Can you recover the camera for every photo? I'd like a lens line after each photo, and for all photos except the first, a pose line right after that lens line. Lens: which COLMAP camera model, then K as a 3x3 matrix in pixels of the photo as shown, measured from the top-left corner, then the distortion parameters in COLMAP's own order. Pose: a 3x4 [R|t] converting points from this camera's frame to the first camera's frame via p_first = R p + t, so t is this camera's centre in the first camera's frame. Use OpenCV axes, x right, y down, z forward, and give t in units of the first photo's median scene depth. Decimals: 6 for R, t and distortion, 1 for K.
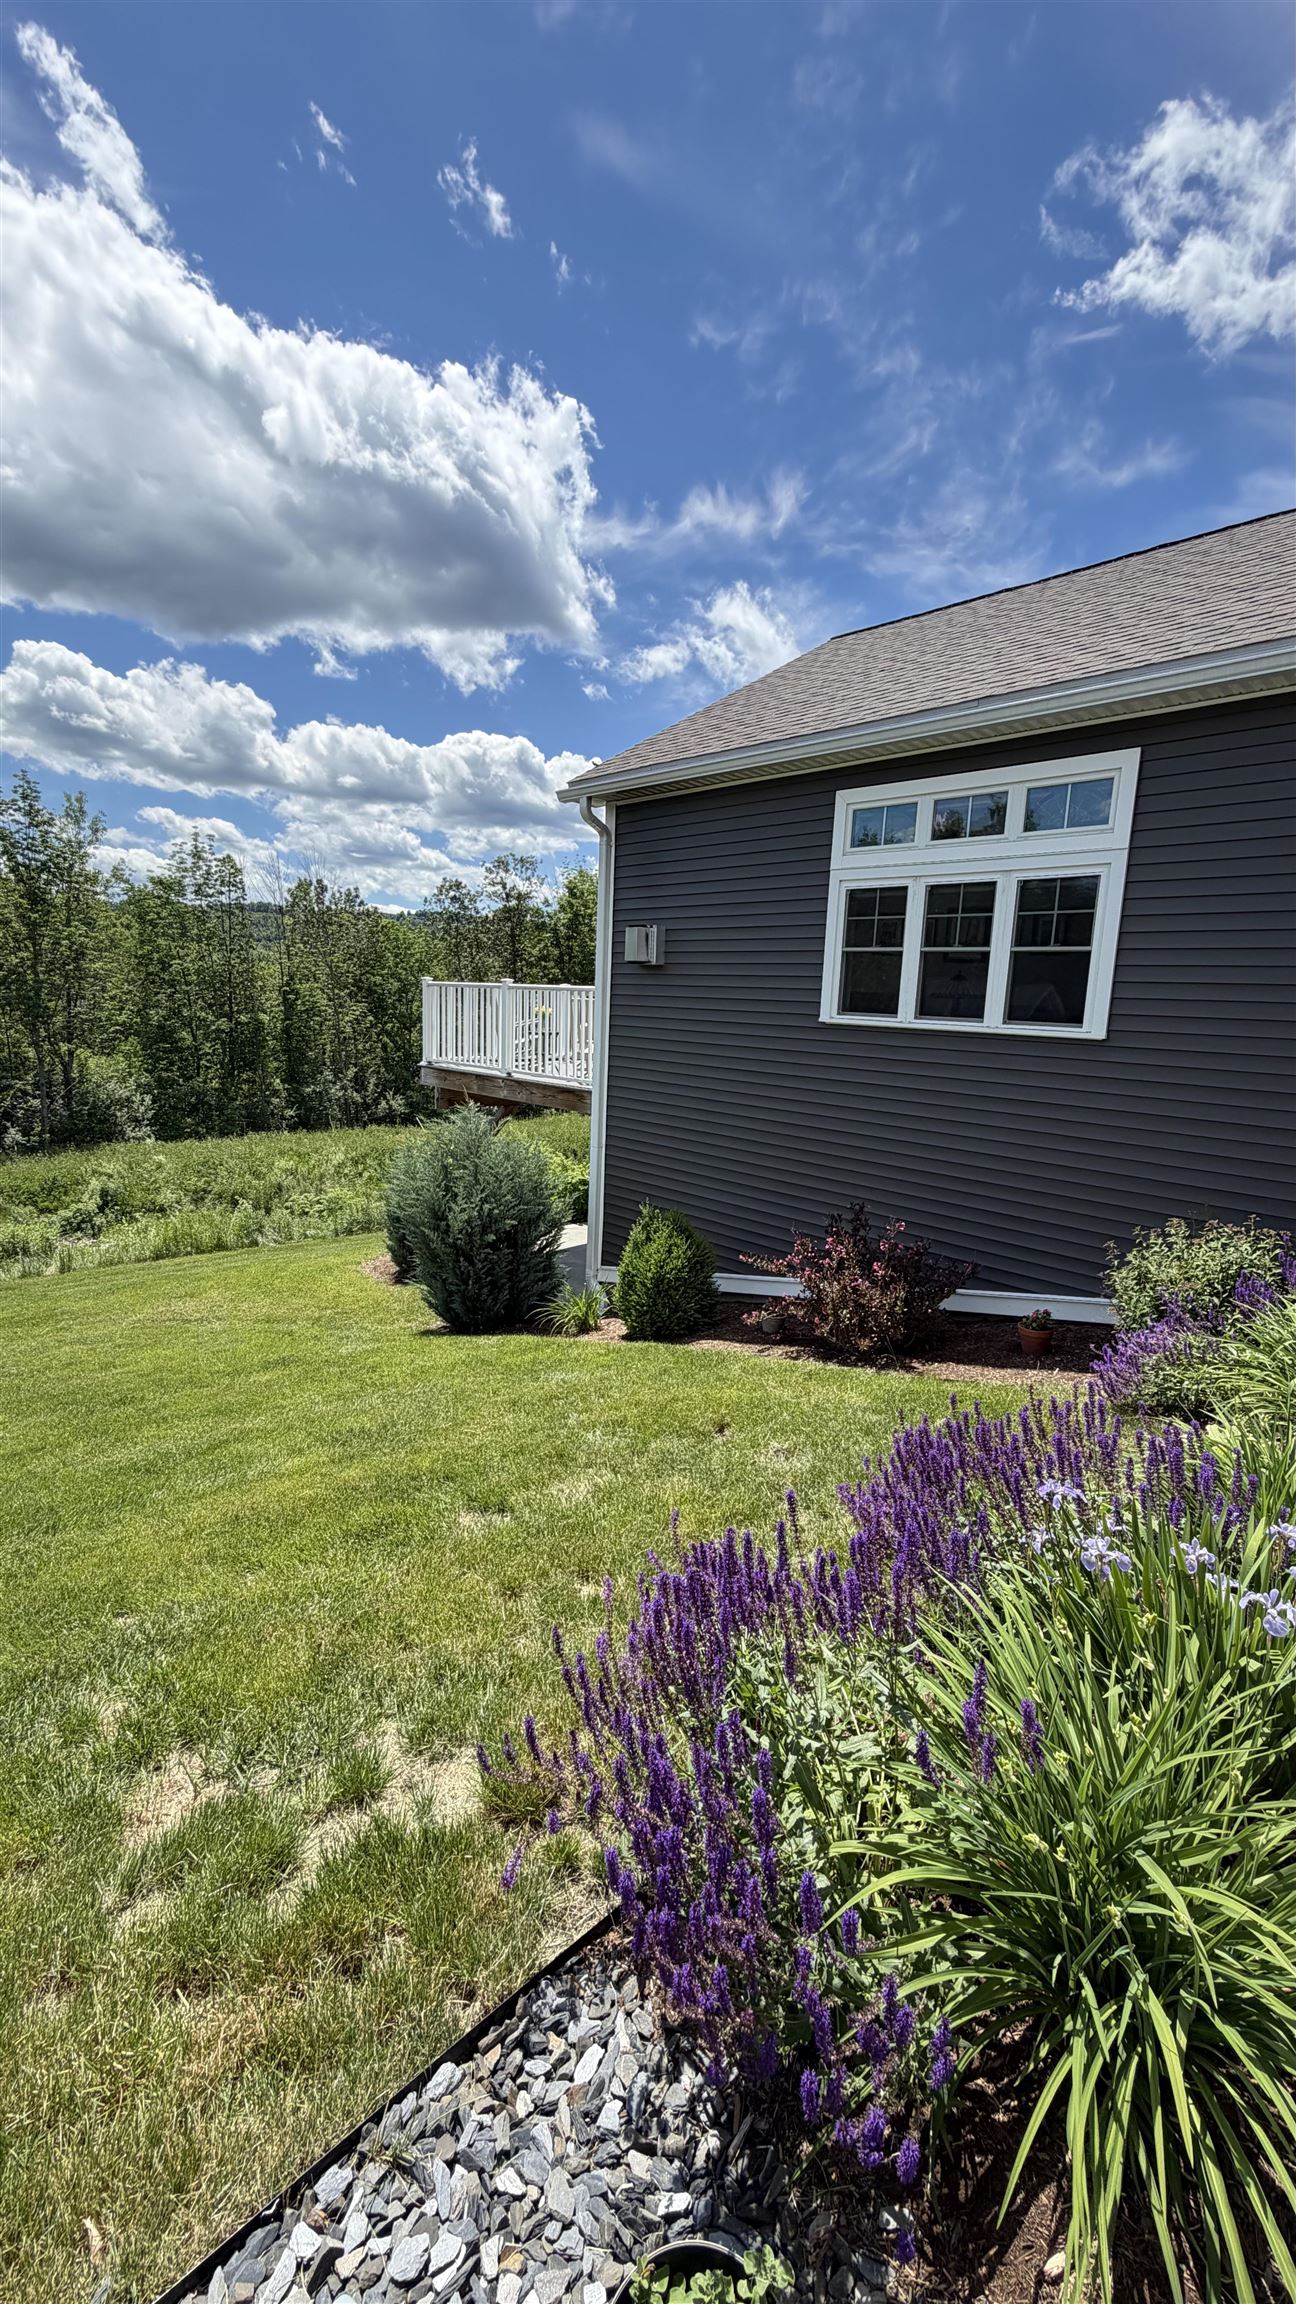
lens RADIAL K [[915.9, 0, 654.6], [0, 915.9, 1132.6], [0, 0, 1]] dist [0.003627, 0.000277]
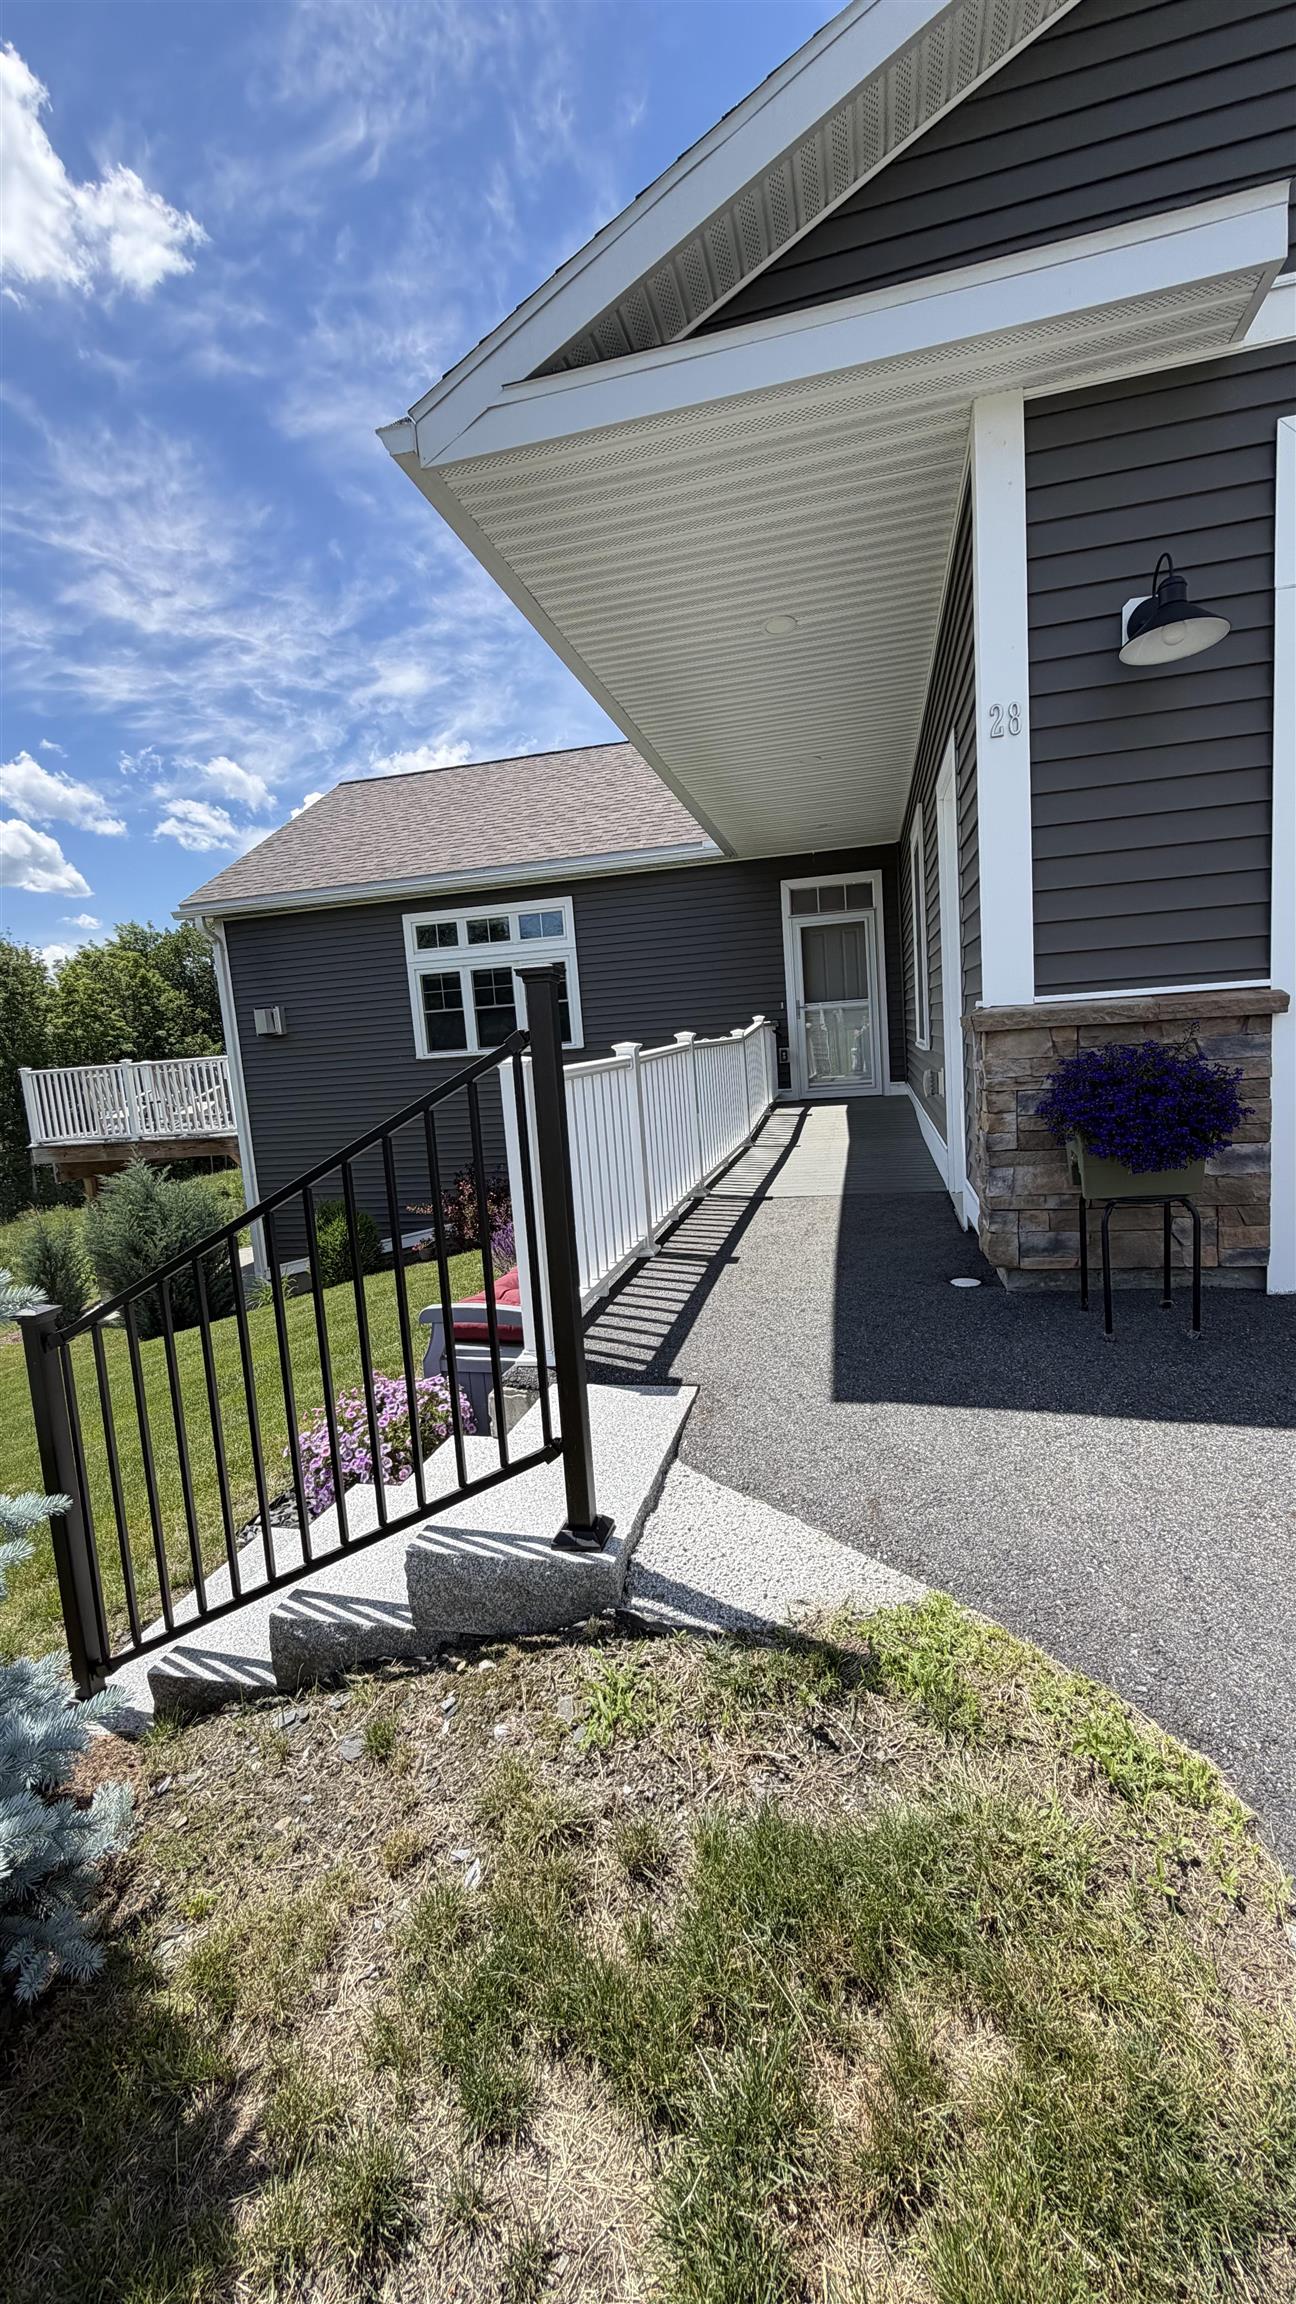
lens RADIAL K [[915.9, 0, 655.6], [0, 915.9, 1131.9], [0, 0, 1]] dist [0.003627, 0.000277]
pose [[0.839593, -0.160408, 0.518993, -0.317422], [0.185773, 0.982588, 0.003163, 0.073566], [-0.510463, 0.093759, 0.854773, -0.545980]]
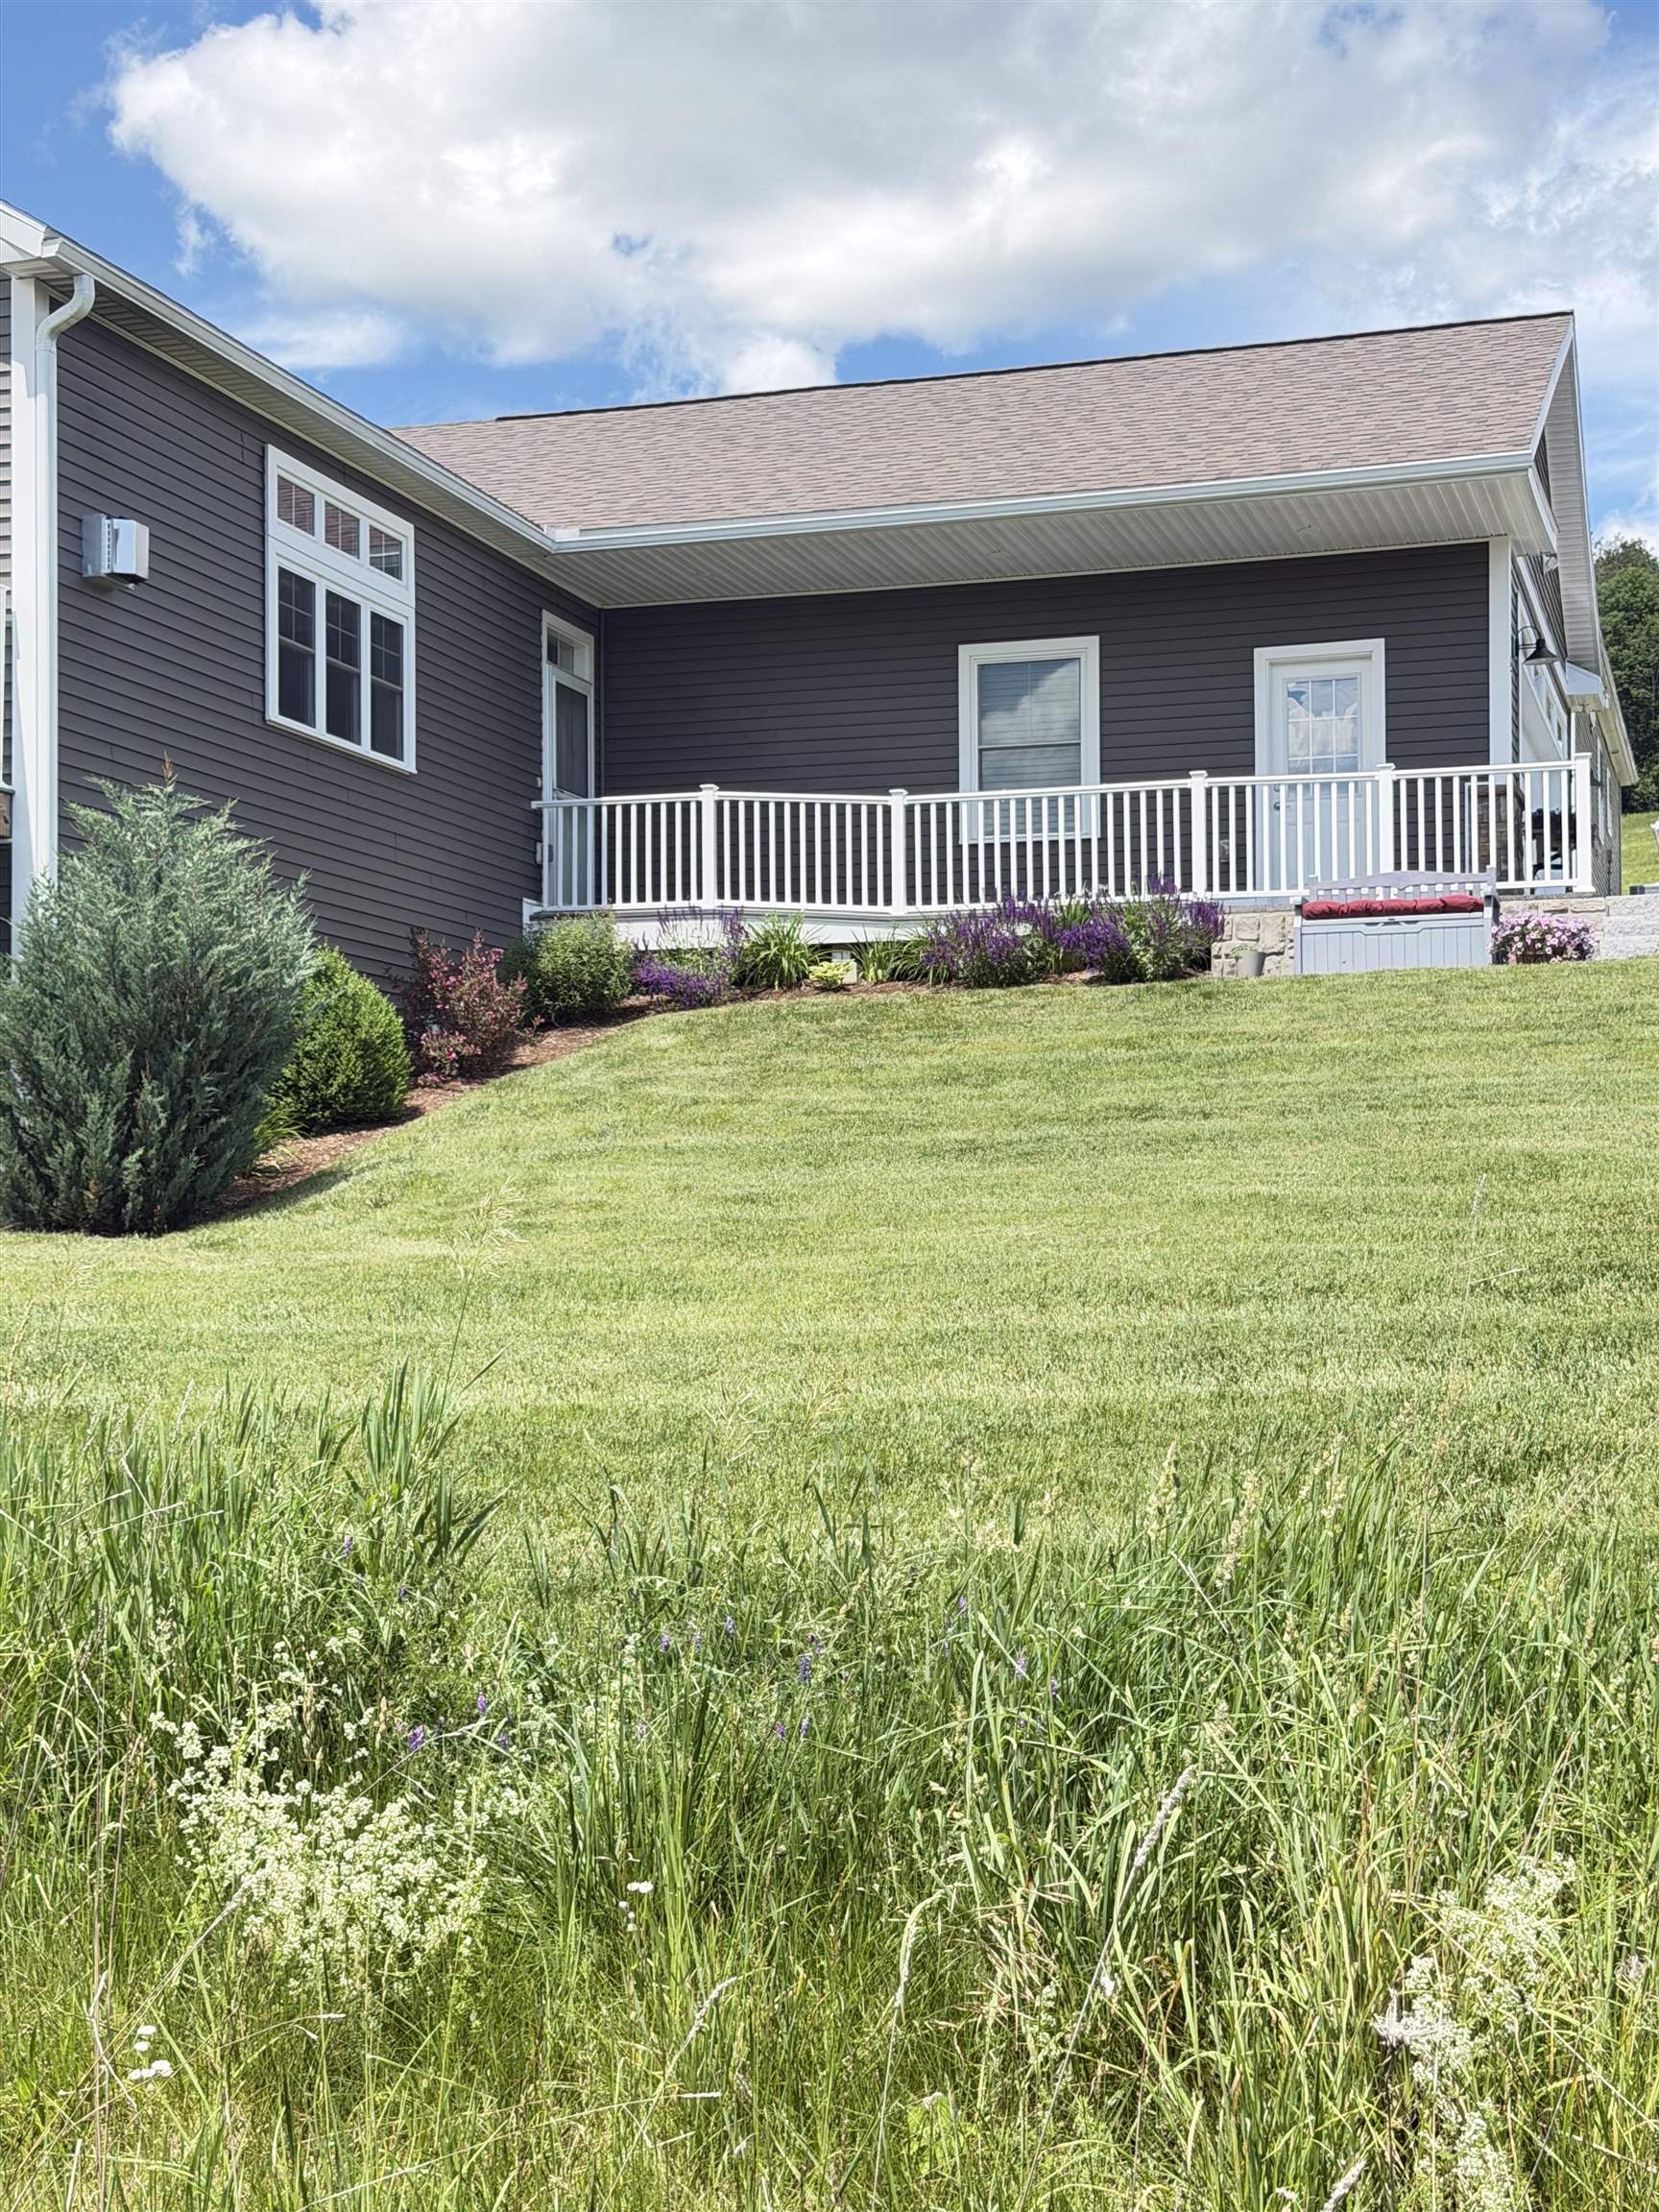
lens RADIAL K [[3048.3, 0, 830.3], [0, 3048.3, 1098.3], [0, 0, 1]] dist [0.146074, 0.000000]
pose [[-0.468020, 0.007127, 0.883689, -2.481982], [0.113269, 0.992203, 0.051987, 0.124081], [-0.876429, 0.124426, -0.465178, 1.923023]]
